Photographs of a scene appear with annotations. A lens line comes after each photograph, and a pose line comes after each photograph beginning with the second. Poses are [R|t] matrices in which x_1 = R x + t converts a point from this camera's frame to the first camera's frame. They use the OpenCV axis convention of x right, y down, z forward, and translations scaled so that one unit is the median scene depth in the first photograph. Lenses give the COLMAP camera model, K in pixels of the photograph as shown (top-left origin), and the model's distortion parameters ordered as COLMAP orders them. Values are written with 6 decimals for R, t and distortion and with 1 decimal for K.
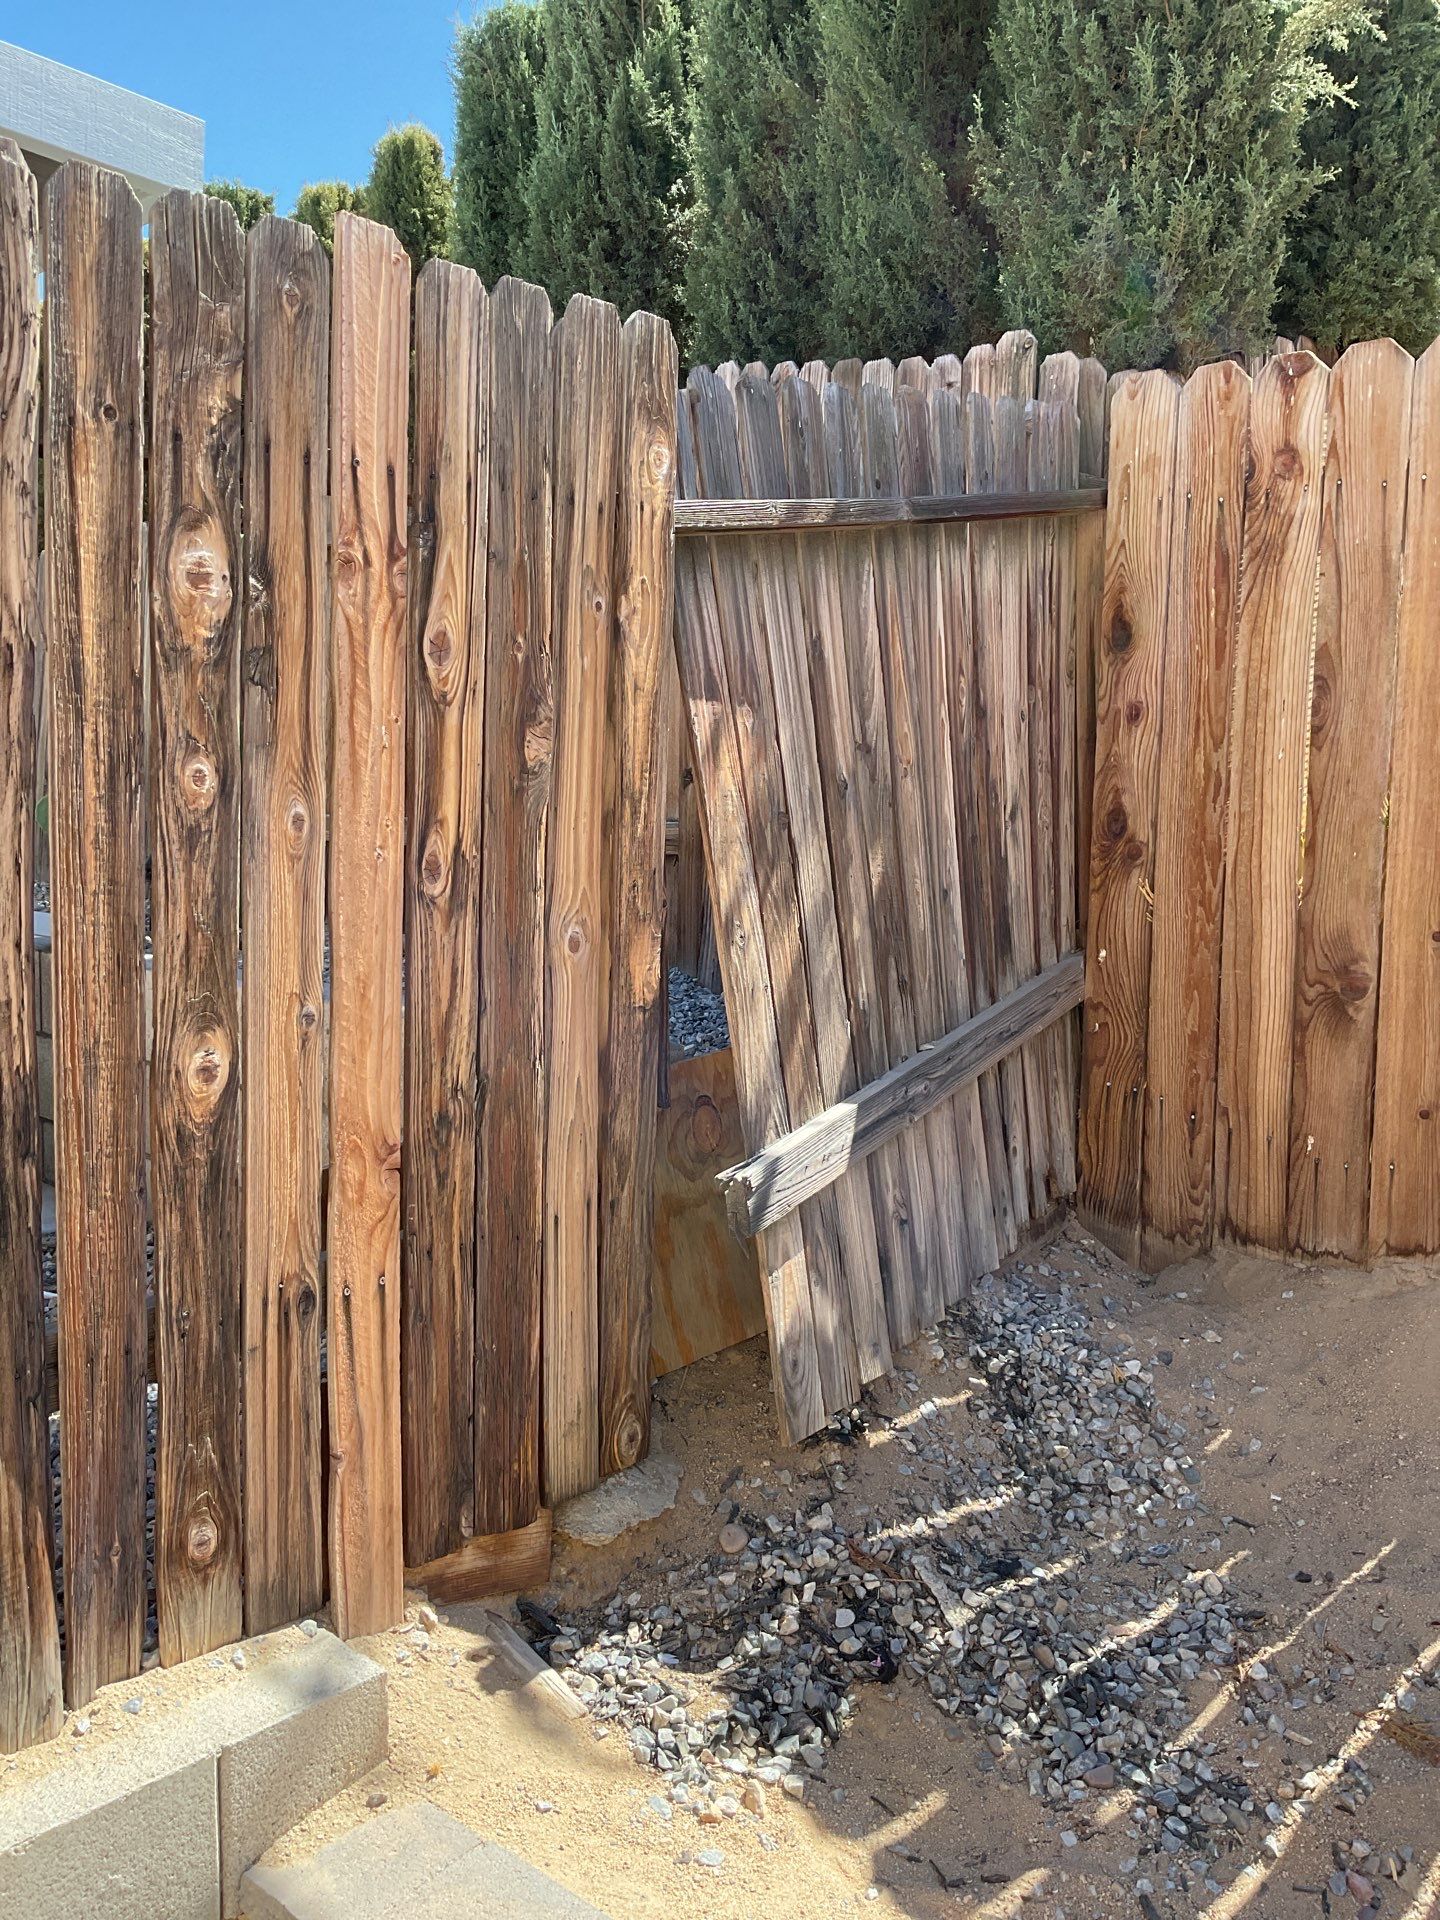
lens RADIAL K [[1630.8, 0, 720.7], [0, 1630.8, 957.6], [0, 0, 1]] dist [0.025383, -0.057688]
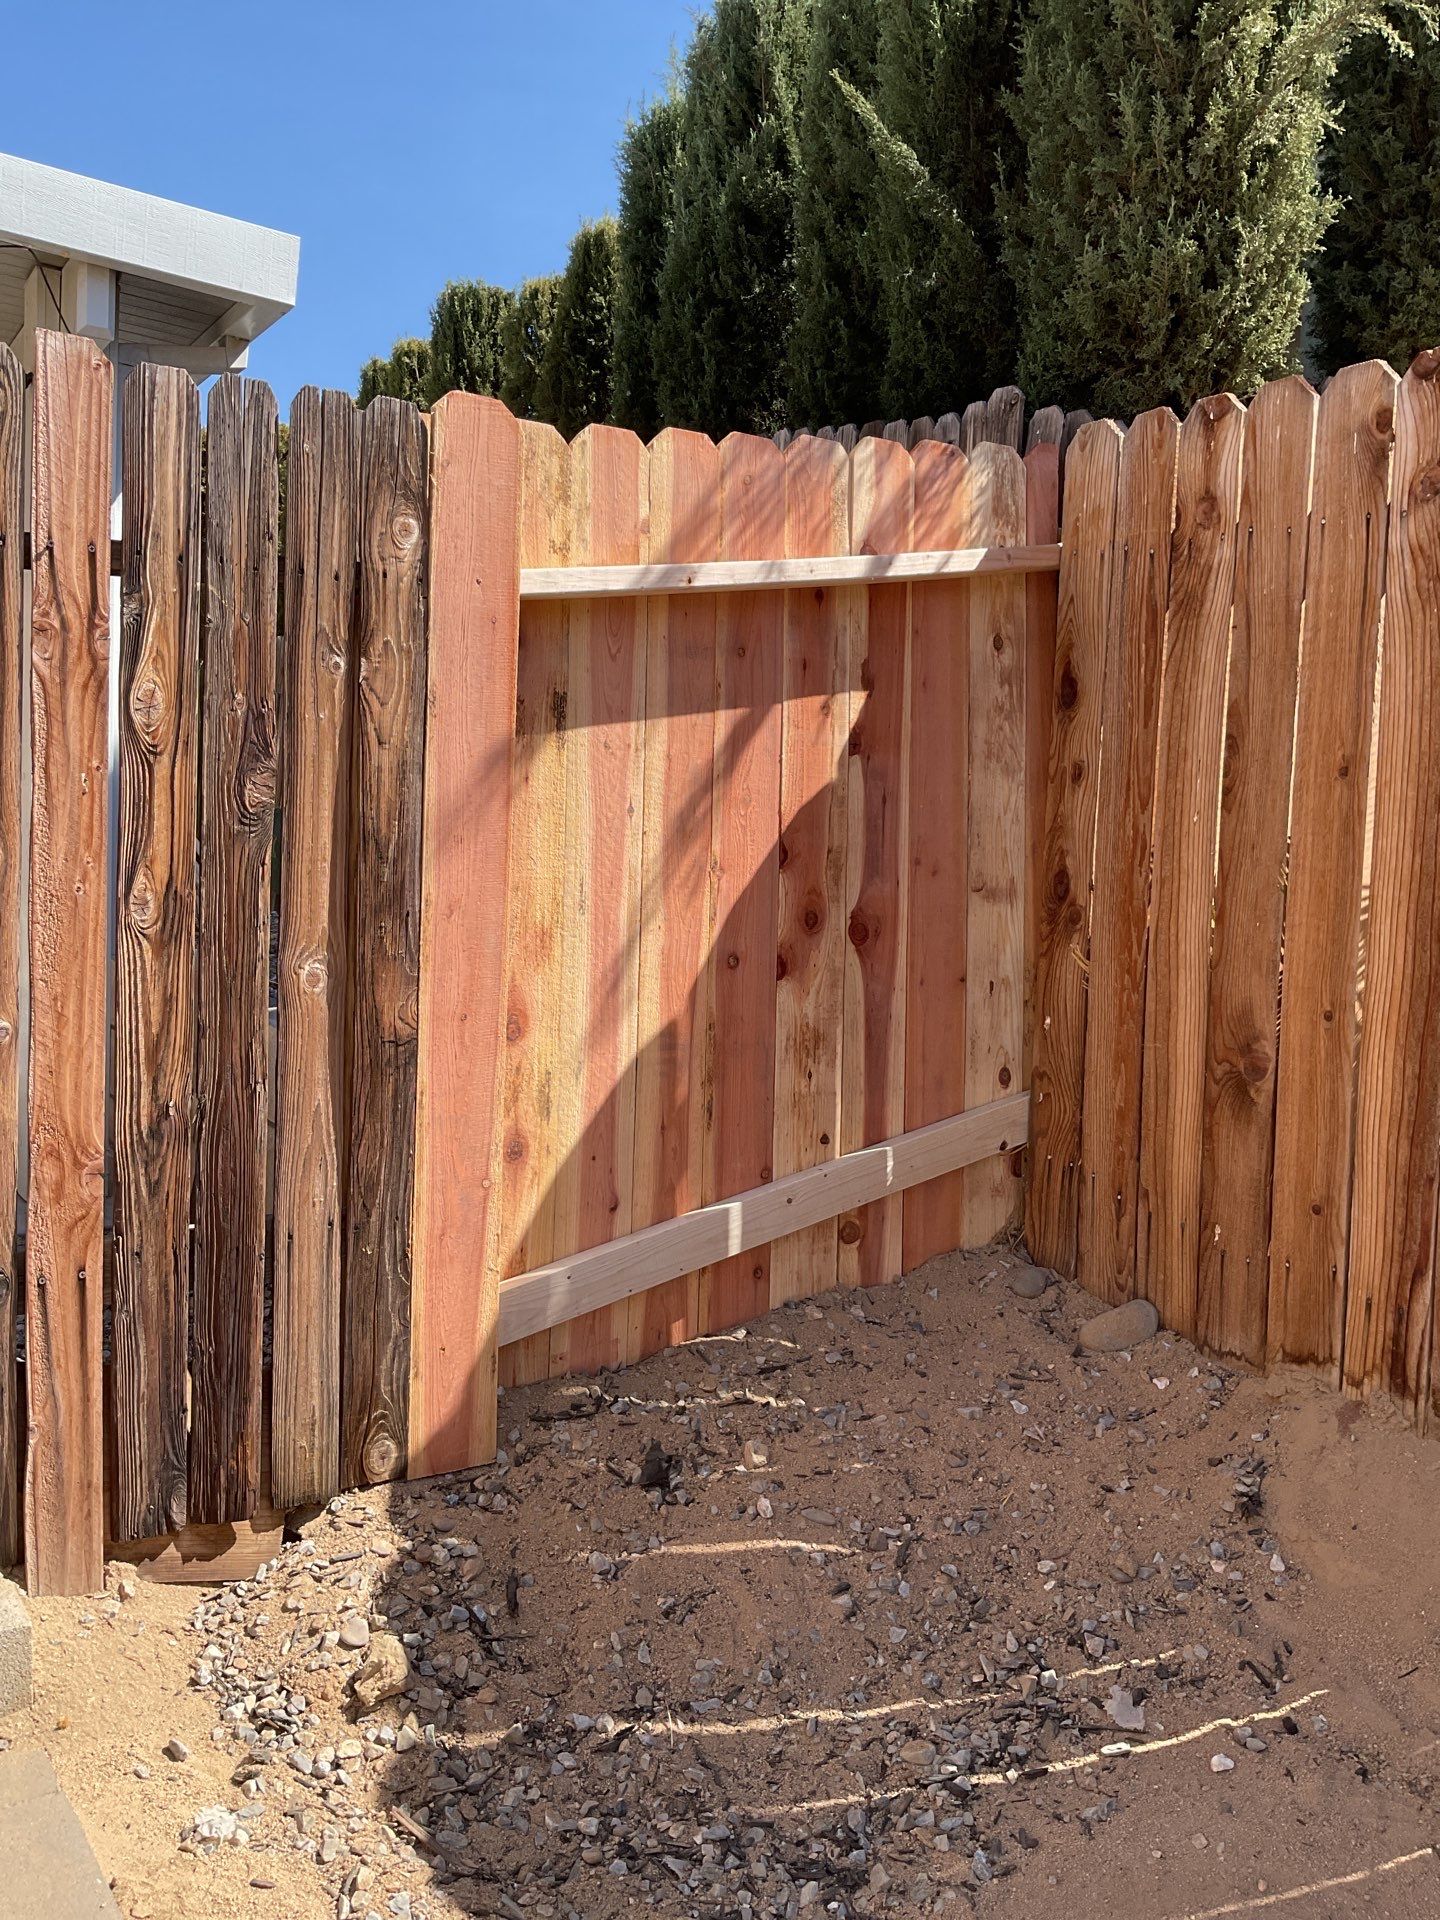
lens RADIAL K [[1630.8, 0, 716.5], [0, 1630.8, 955.4], [0, 0, 1]] dist [0.025383, -0.057688]
pose [[0.965682, 0.037482, -0.257010, 0.312062], [-0.047121, 0.998394, -0.031448, -0.001606], [0.255419, 0.042480, 0.965897, 0.020645]]
